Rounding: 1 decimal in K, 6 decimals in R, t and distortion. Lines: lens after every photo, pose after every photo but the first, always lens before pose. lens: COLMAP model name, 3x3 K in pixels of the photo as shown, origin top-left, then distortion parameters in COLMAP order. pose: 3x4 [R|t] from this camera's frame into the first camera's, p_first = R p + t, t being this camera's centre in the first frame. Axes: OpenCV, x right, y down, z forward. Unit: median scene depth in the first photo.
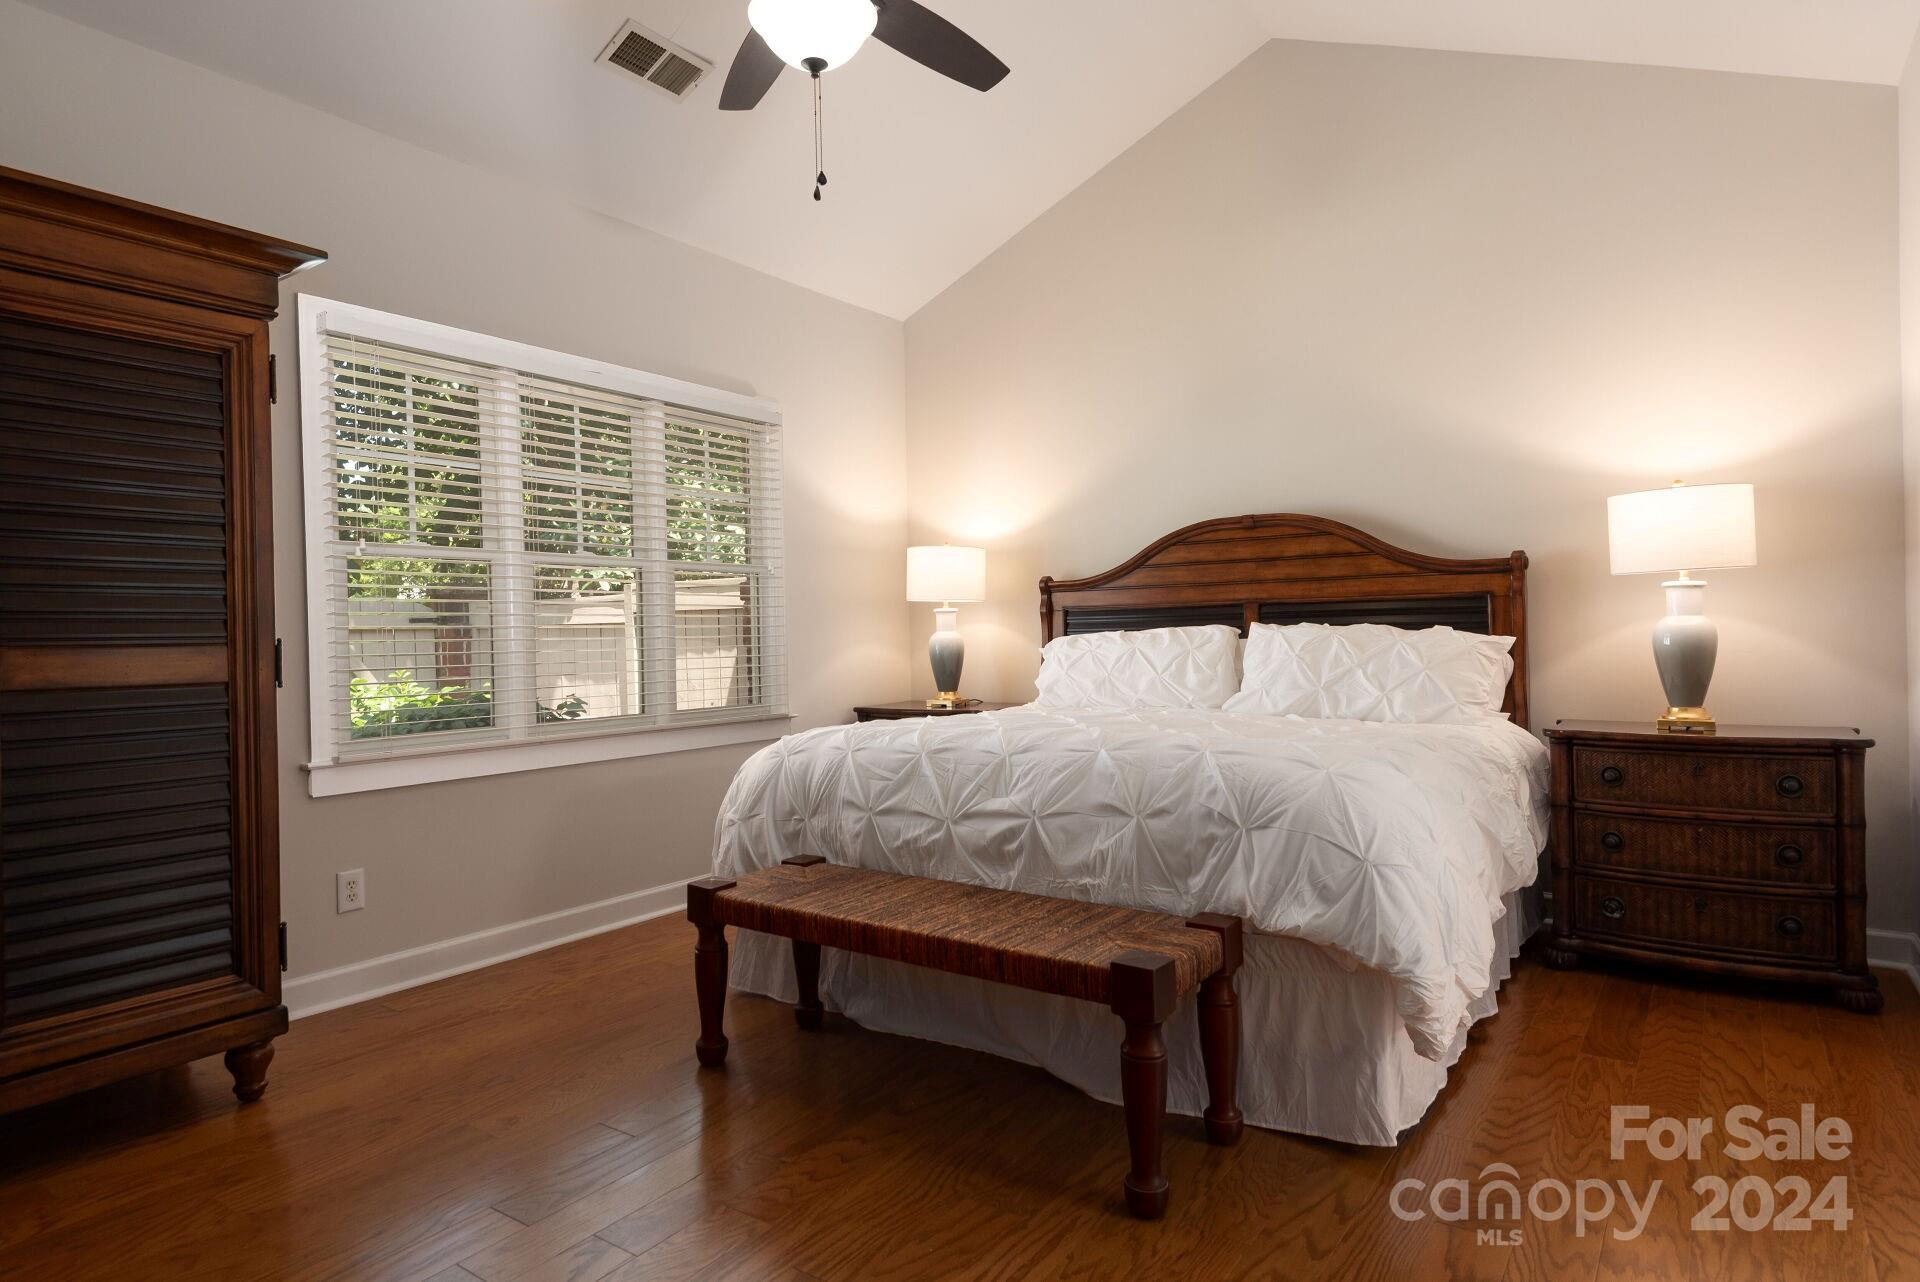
lens RADIAL K [[1048.2, 0, 954.3], [0, 1048.2, 643.4], [0, 0, 1]] dist [0.003147, -0.001077]
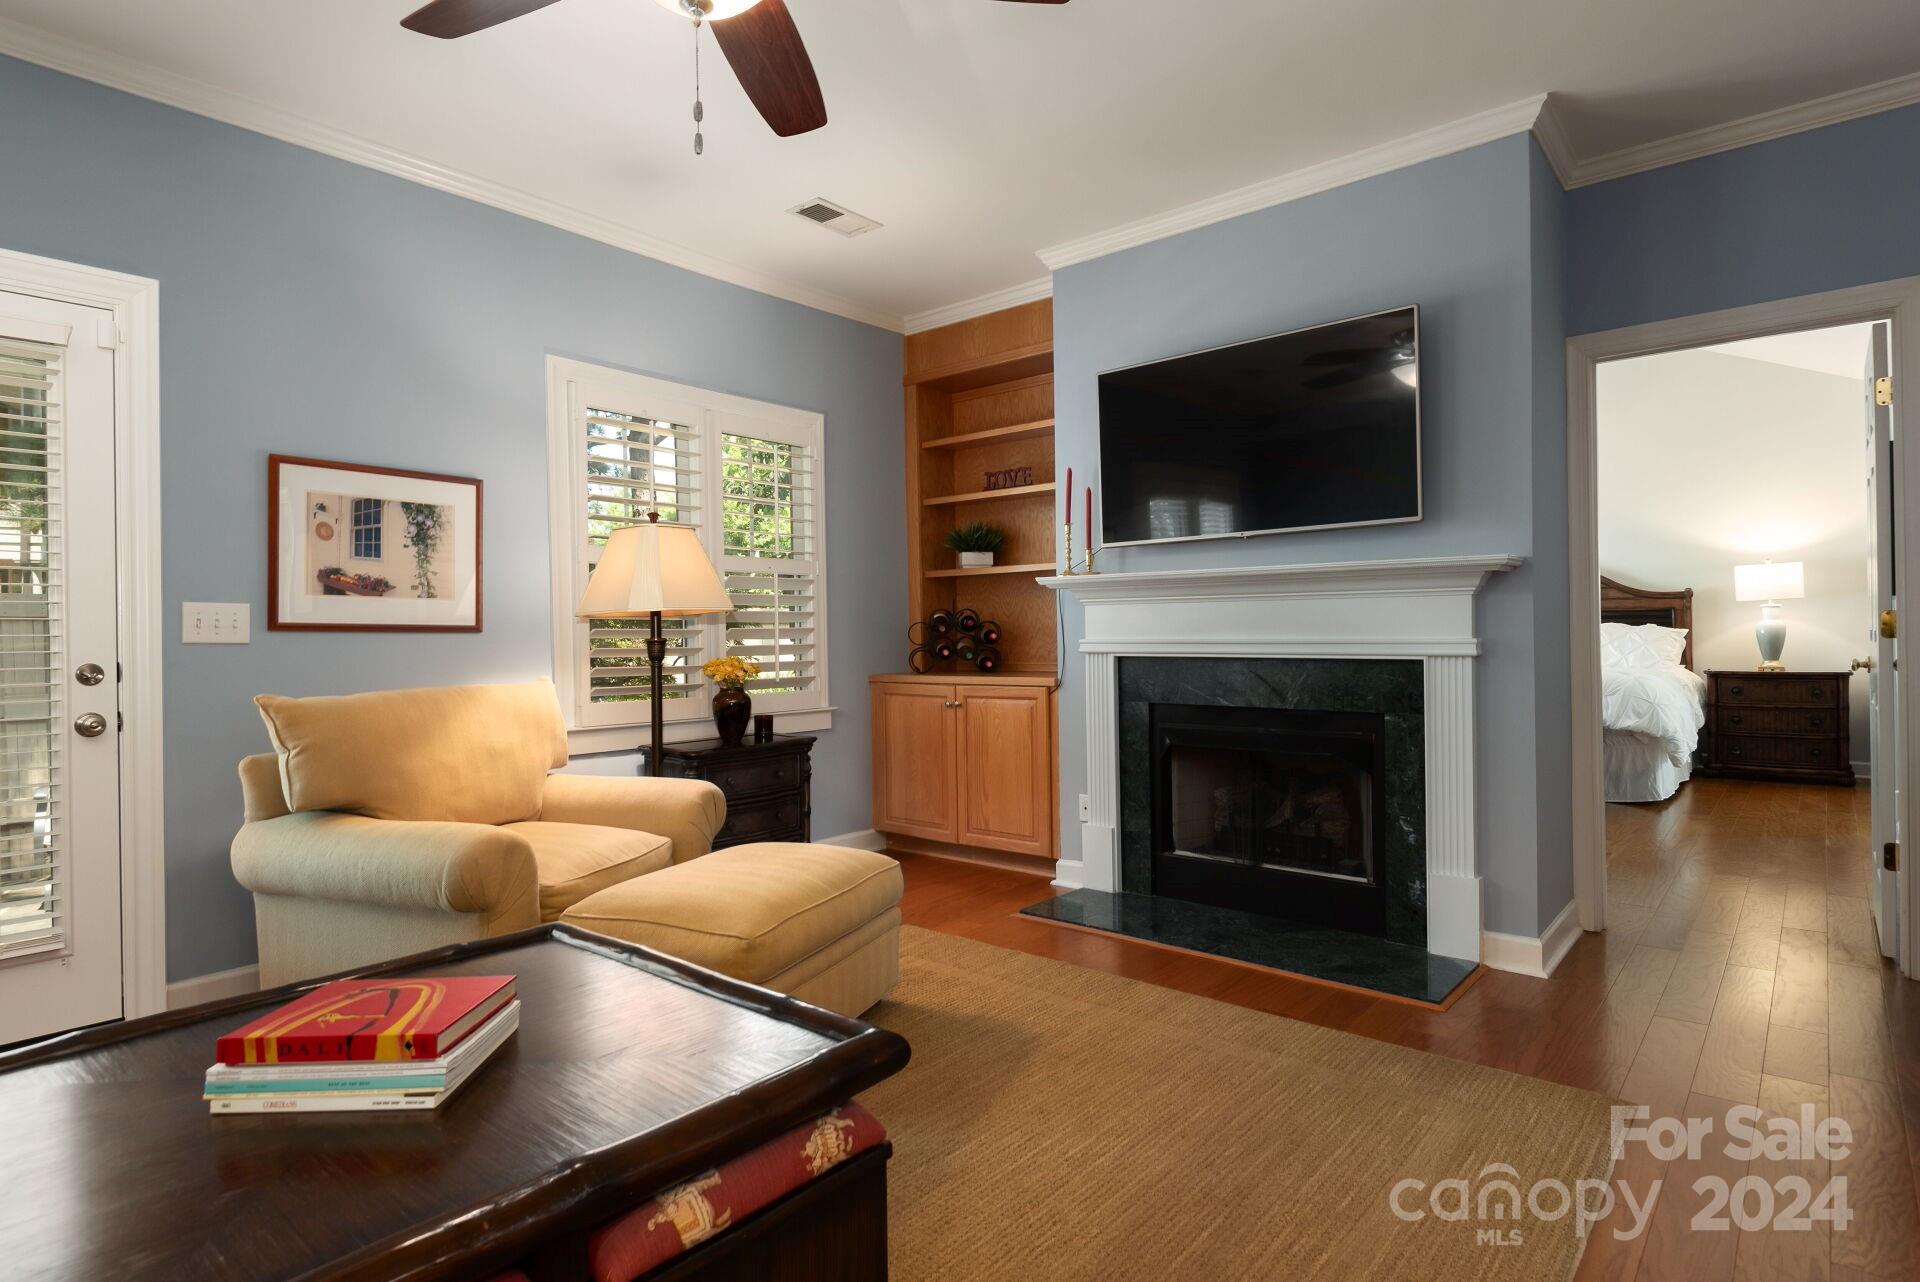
lens RADIAL K [[1012.1, 0, 970.5], [0, 1012.1, 641.9], [0, 0, 1]] dist [-0.000049, -0.002659]
pose [[0.997337, 0.004523, -0.072787, -0.846040], [-0.004302, 0.999986, 0.003201, 0.021065], [0.072801, -0.002880, 0.997342, -1.269601]]
